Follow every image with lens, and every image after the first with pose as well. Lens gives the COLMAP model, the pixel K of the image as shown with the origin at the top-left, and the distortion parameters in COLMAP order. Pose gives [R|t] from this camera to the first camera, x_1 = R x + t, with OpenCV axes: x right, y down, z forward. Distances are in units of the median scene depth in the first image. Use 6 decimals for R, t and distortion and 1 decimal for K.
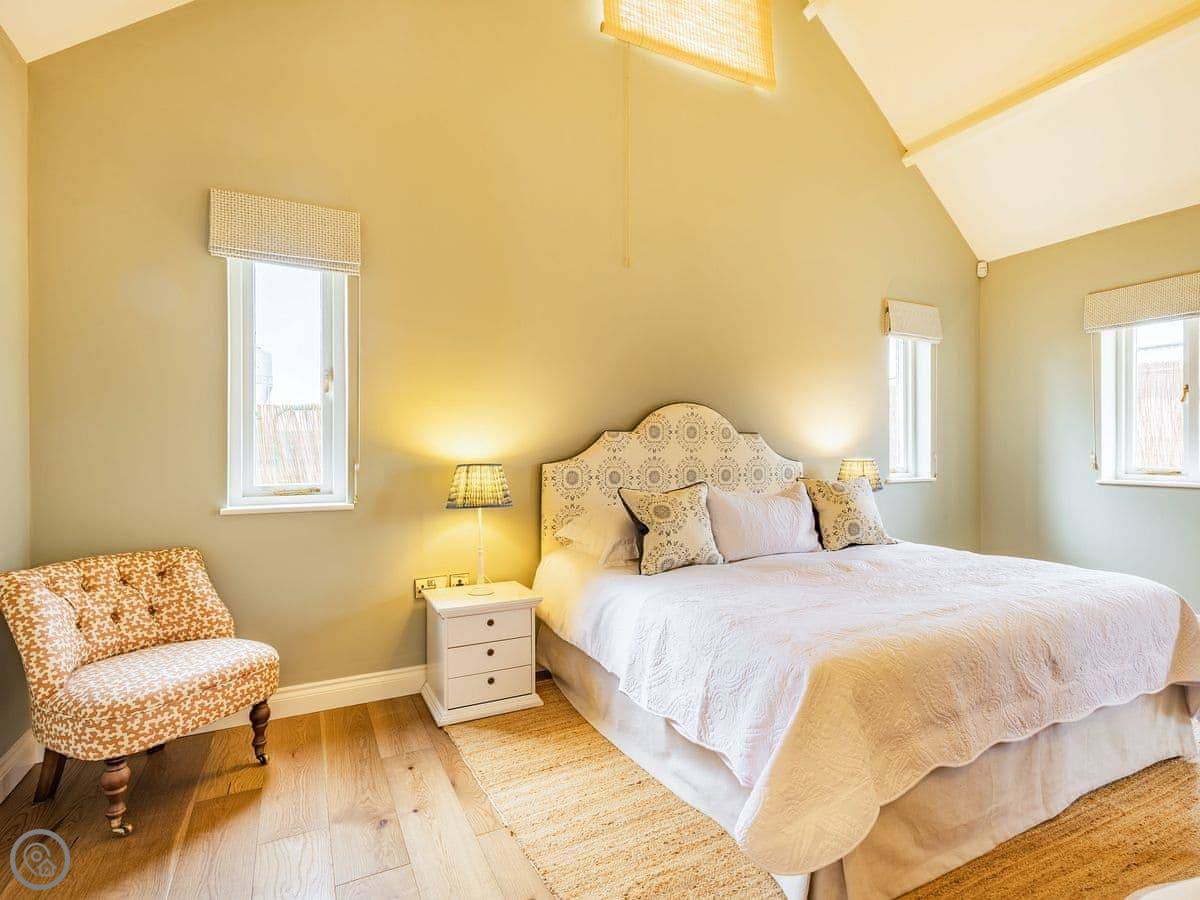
lens RADIAL K [[590.6, 0, 600.0], [0, 590.6, 450.0], [0, 0, 1]] dist [0.003121, -0.000158]
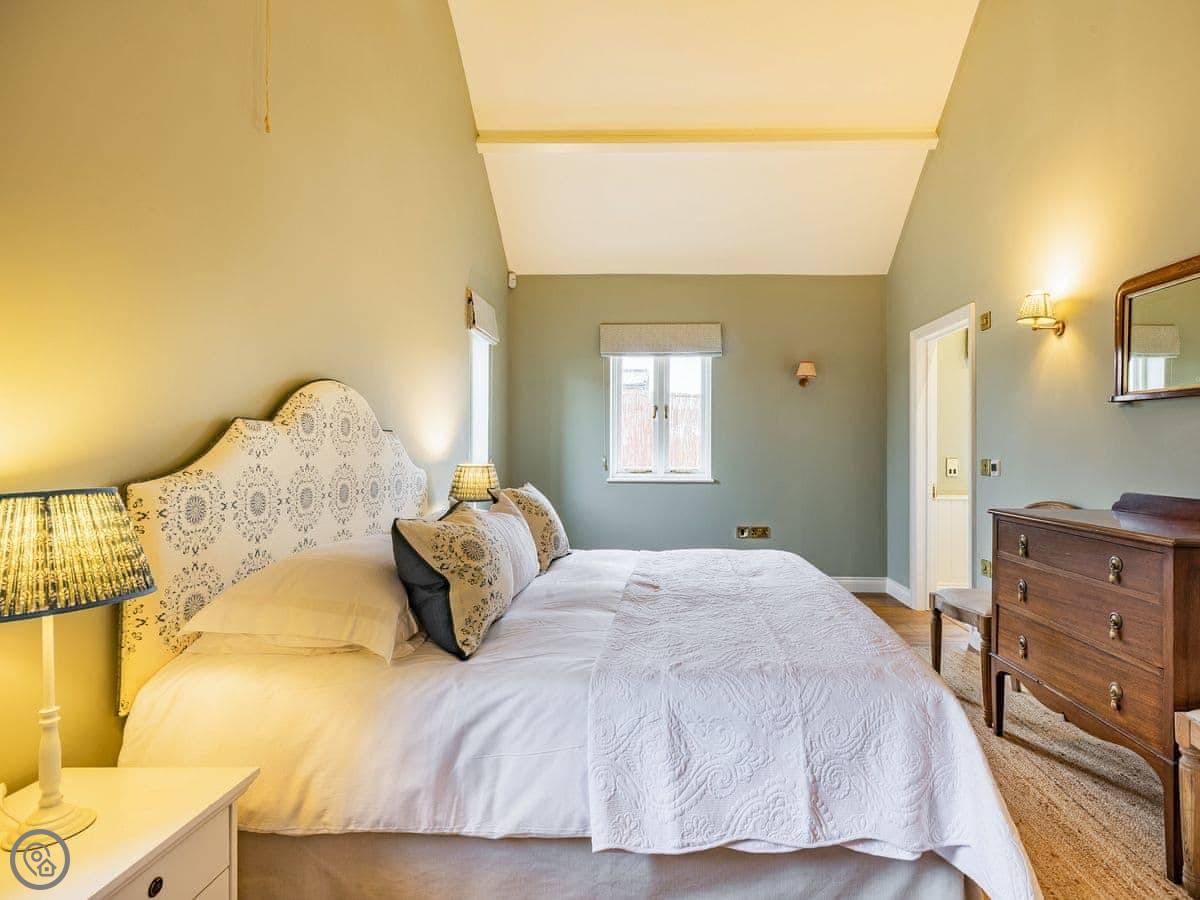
lens RADIAL K [[636.0, 0, 600.0], [0, 636.0, 450.0], [0, 0, 1]] dist [0.003839, 0.000299]
pose [[0.479963, 0.006902, 0.877261, -0.343149], [-0.001593, 0.999974, -0.006996, 0.000480], [-0.877287, 0.001961, 0.479962, 0.432029]]
